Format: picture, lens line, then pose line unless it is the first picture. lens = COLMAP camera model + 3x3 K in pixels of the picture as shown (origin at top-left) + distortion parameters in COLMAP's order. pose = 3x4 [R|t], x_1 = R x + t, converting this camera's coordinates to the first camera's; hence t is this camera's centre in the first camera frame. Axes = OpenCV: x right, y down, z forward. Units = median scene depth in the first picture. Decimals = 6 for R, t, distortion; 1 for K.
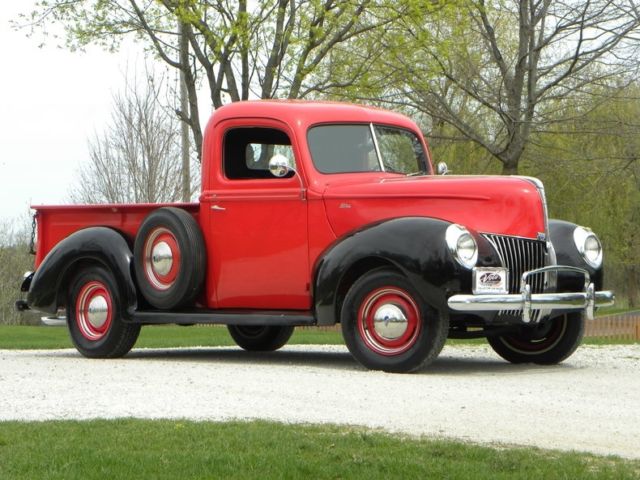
lens RADIAL K [[2140.4, 0, 323.7], [0, 2140.4, 237.0], [0, 0, 1]] dist [1.068507, 0.000000]
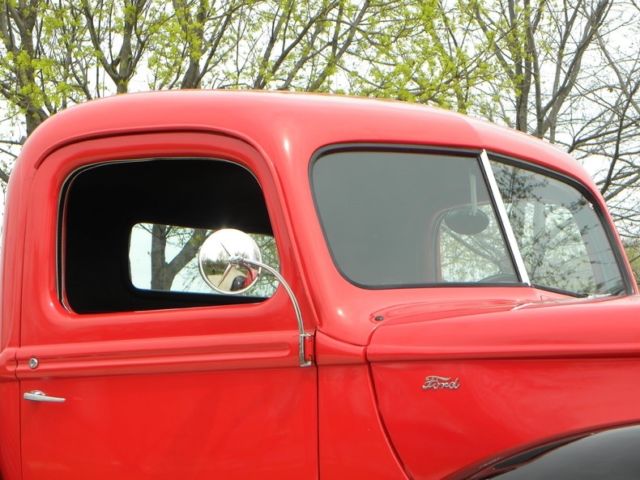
lens RADIAL K [[2045.4, 0, 314.6], [0, 2045.4, 241.7], [0, 0, 1]] dist [0.686237, 0.000000]
pose [[0.998469, -0.008462, 0.054662, -0.024898], [0.013548, 0.995540, -0.093360, -0.006969], [-0.053628, 0.093958, 0.994131, 0.687283]]
